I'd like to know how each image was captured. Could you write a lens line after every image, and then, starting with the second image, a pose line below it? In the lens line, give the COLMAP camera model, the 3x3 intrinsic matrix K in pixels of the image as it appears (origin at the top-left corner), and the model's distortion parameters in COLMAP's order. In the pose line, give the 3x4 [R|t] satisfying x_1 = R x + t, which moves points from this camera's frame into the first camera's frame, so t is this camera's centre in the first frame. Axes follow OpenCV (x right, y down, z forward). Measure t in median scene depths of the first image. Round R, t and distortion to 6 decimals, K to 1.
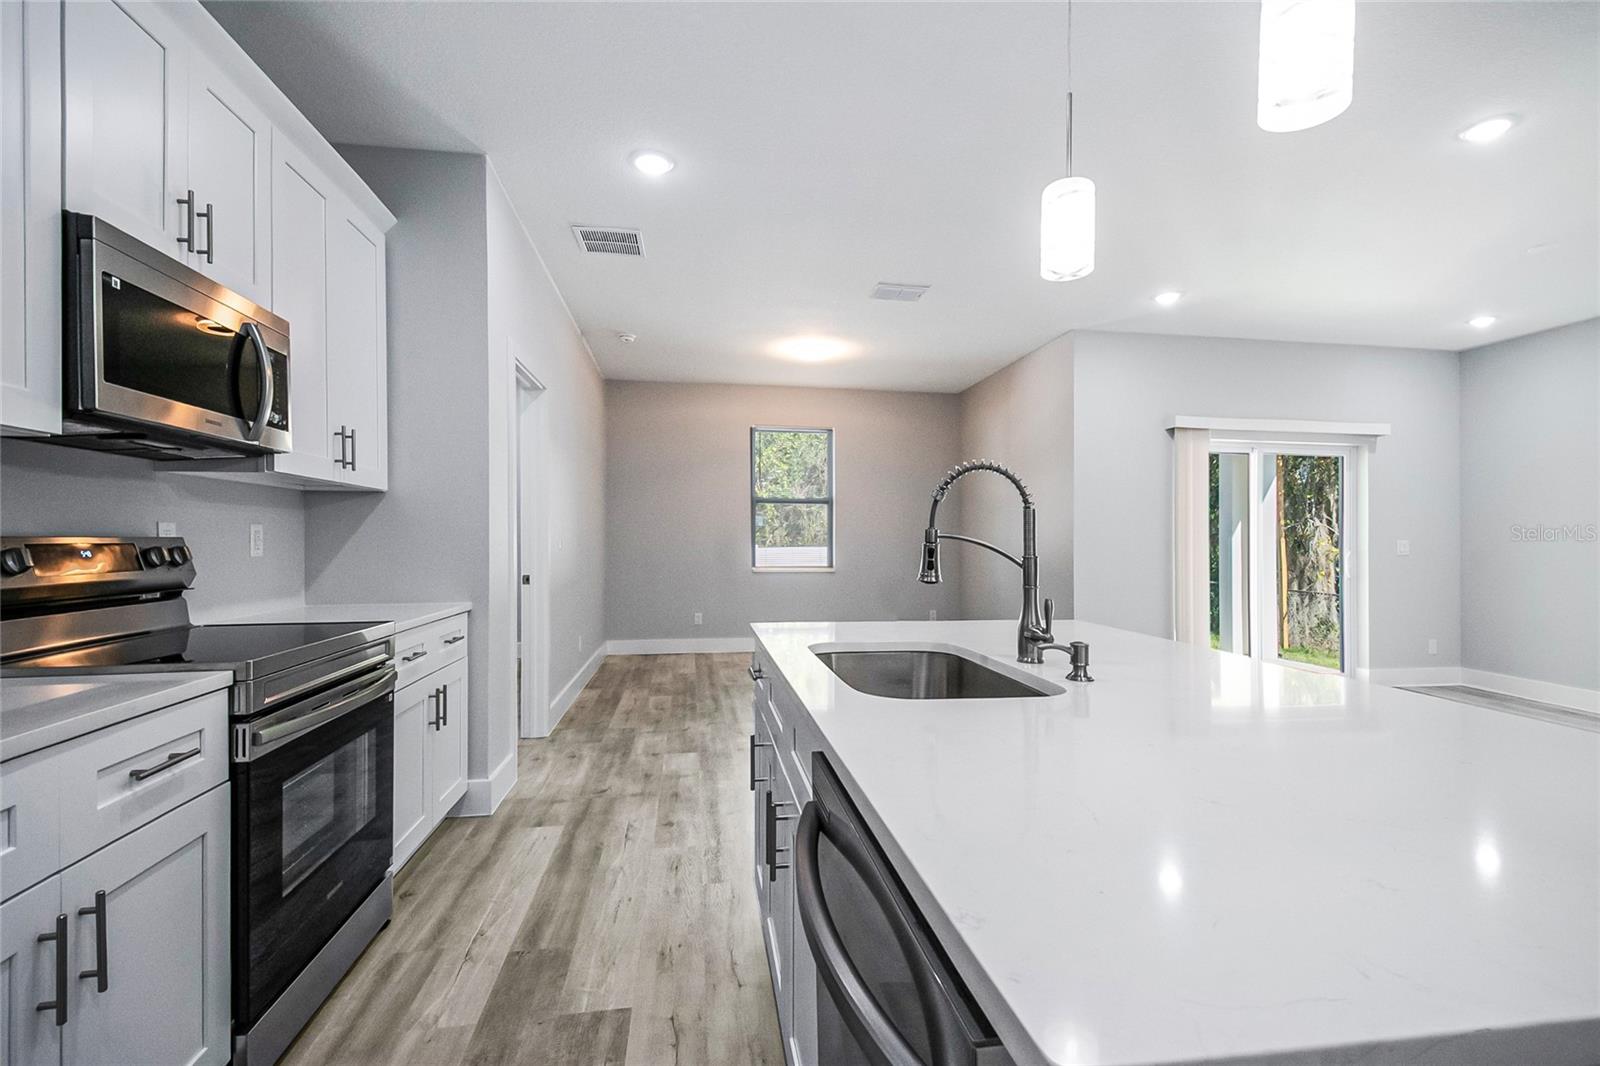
lens RADIAL K [[696.5, 0, 796.1], [0, 696.5, 537.8], [0, 0, 1]] dist [0.001633, -0.011265]
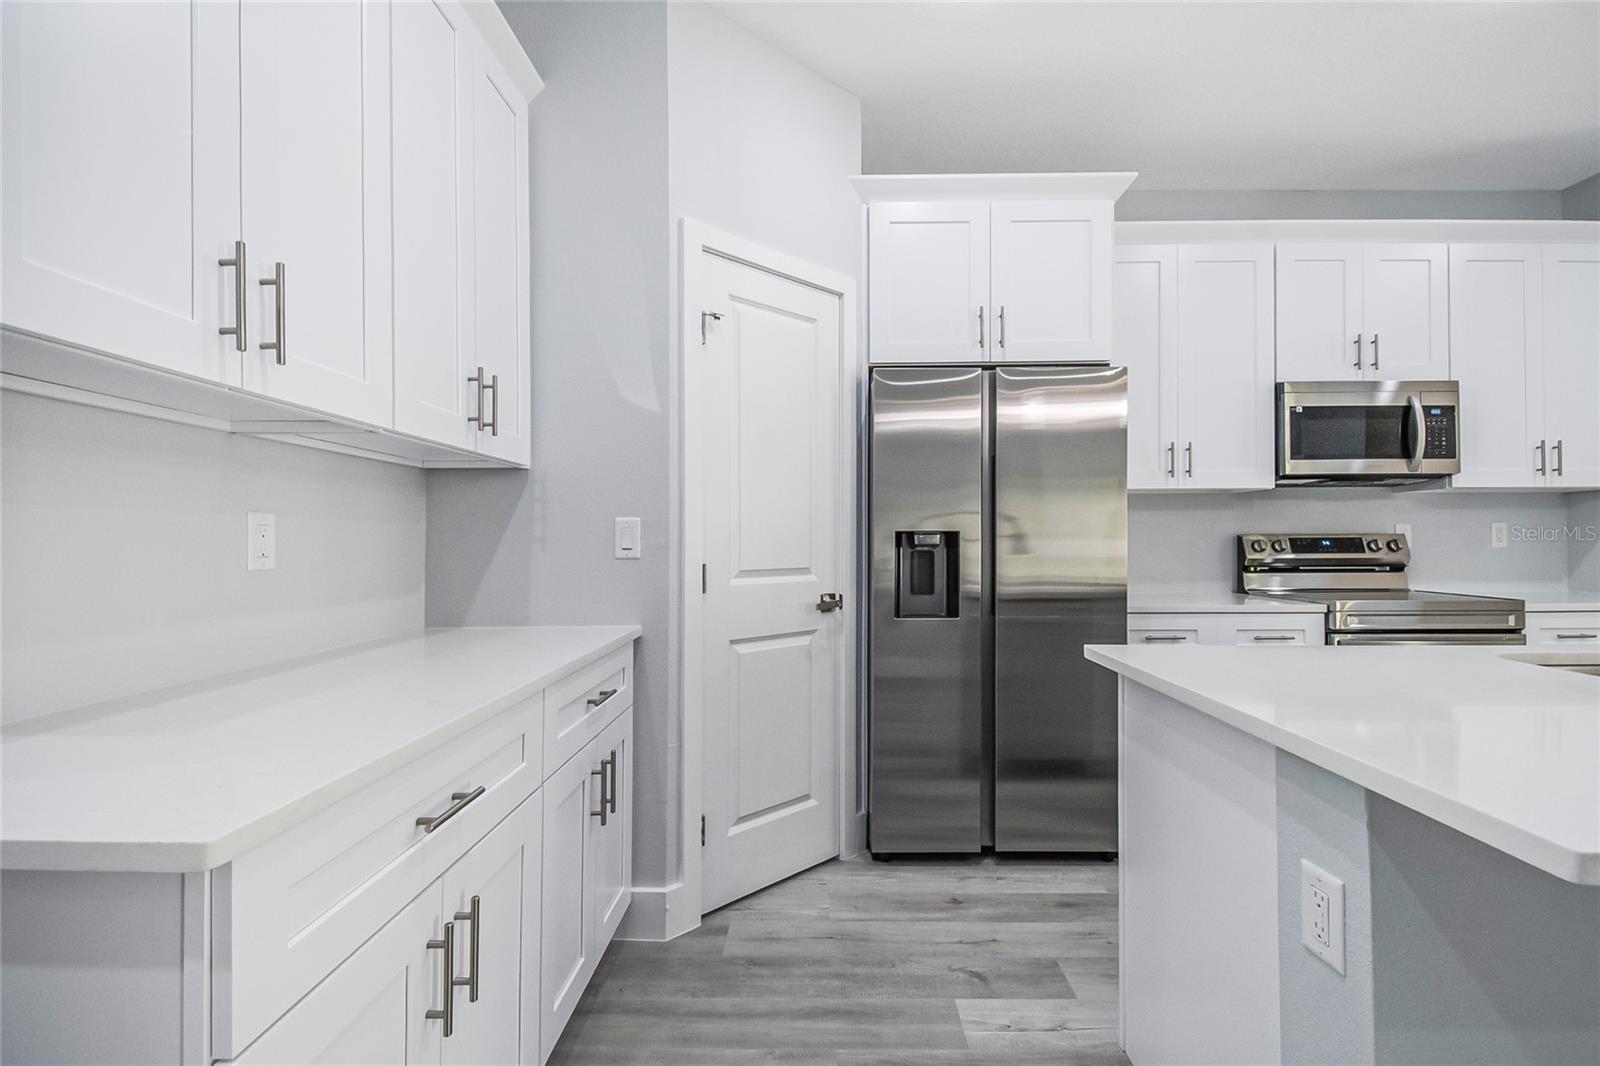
lens RADIAL K [[696.5, 0, 794.7], [0, 696.5, 528.6], [0, 0, 1]] dist [0.001633, -0.011265]
pose [[-0.178115, -0.004745, -0.983998, 0.499647], [0.007363, 0.999954, -0.006154, -0.006685], [0.983982, -0.008341, -0.178072, -0.038979]]
